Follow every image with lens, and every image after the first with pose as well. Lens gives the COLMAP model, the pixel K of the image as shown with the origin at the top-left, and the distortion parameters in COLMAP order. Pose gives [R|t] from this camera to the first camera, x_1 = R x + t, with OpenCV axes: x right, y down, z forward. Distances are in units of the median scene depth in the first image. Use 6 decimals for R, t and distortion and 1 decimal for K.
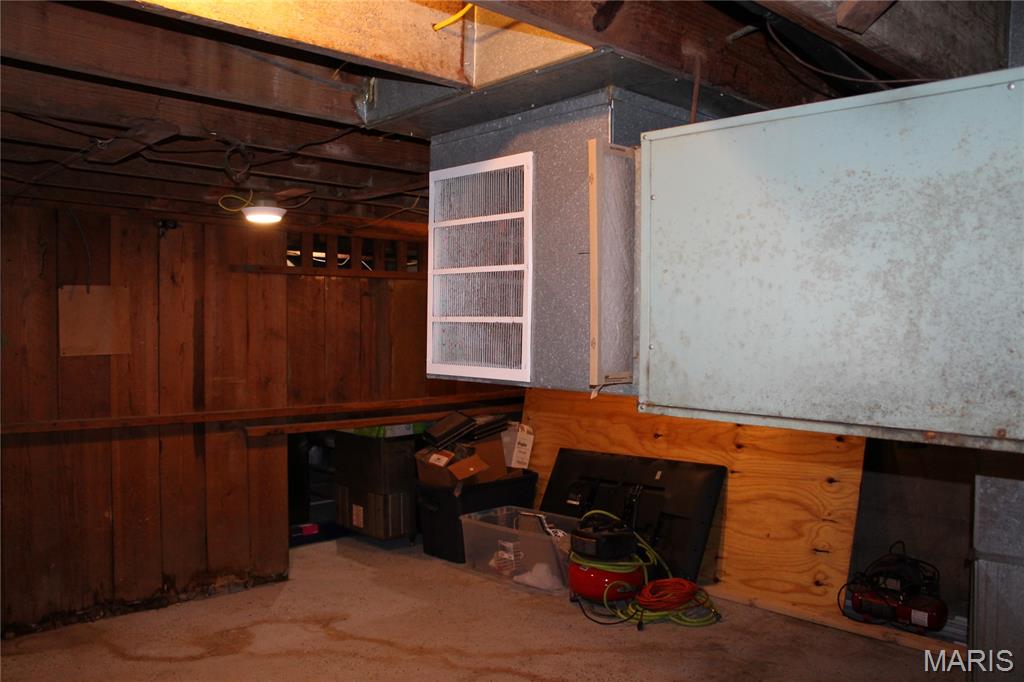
lens RADIAL K [[858.3, 0, 511.8], [0, 858.3, 345.9], [0, 0, 1]] dist [-0.166773, 0.147217]
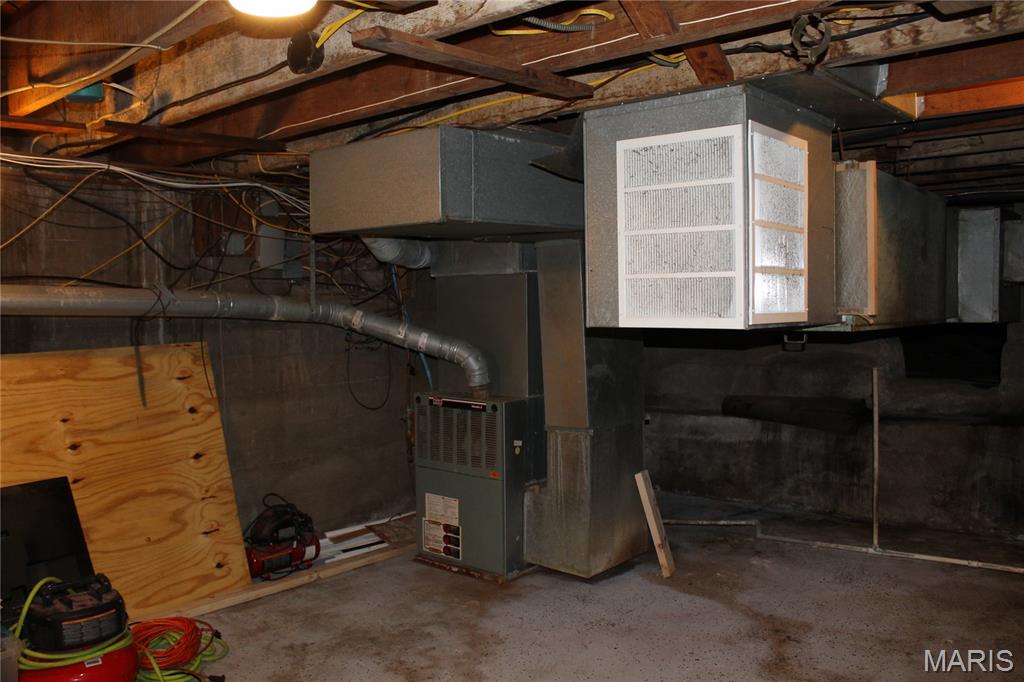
lens RADIAL K [[858.3, 0, 511.8], [0, 858.3, 345.9], [0, 0, 1]] dist [-0.166773, 0.147217]
pose [[-0.136479, -0.060253, 0.988809, -0.600459], [0.031050, 0.997398, 0.065062, -0.009701], [-0.990156, 0.039582, -0.134253, 0.817451]]
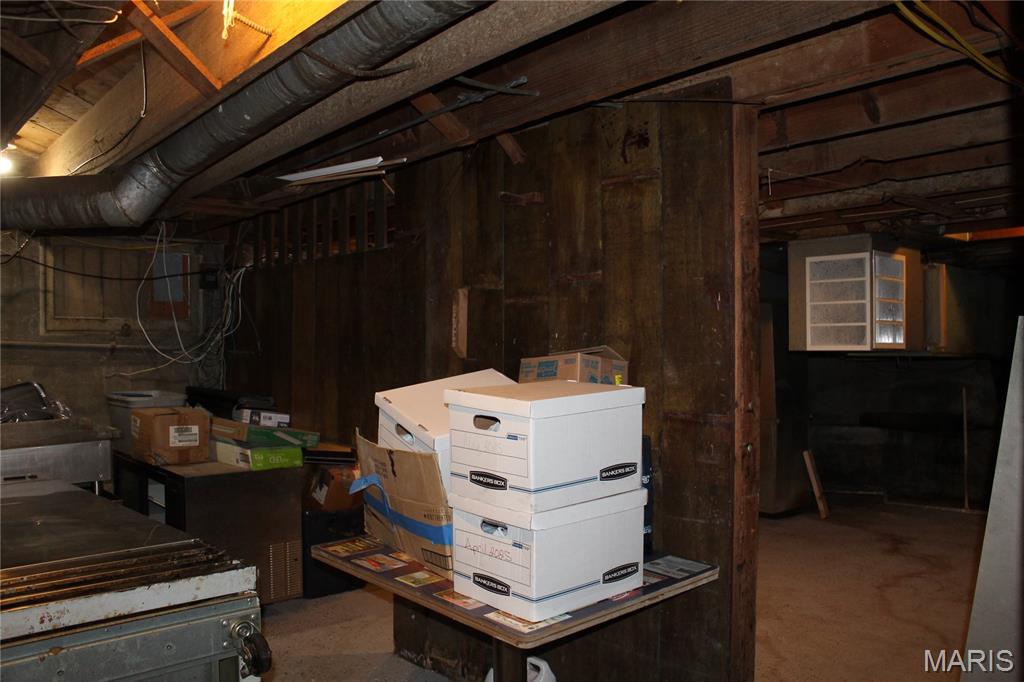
lens RADIAL K [[858.3, 0, 511.8], [0, 858.3, 345.9], [0, 0, 1]] dist [-0.166773, 0.147217]
pose [[0.014471, 0.000282, 0.999895, -1.242988], [0.019714, 0.999805, -0.000568, 0.005778], [-0.999701, 0.019721, 0.014462, 1.074195]]
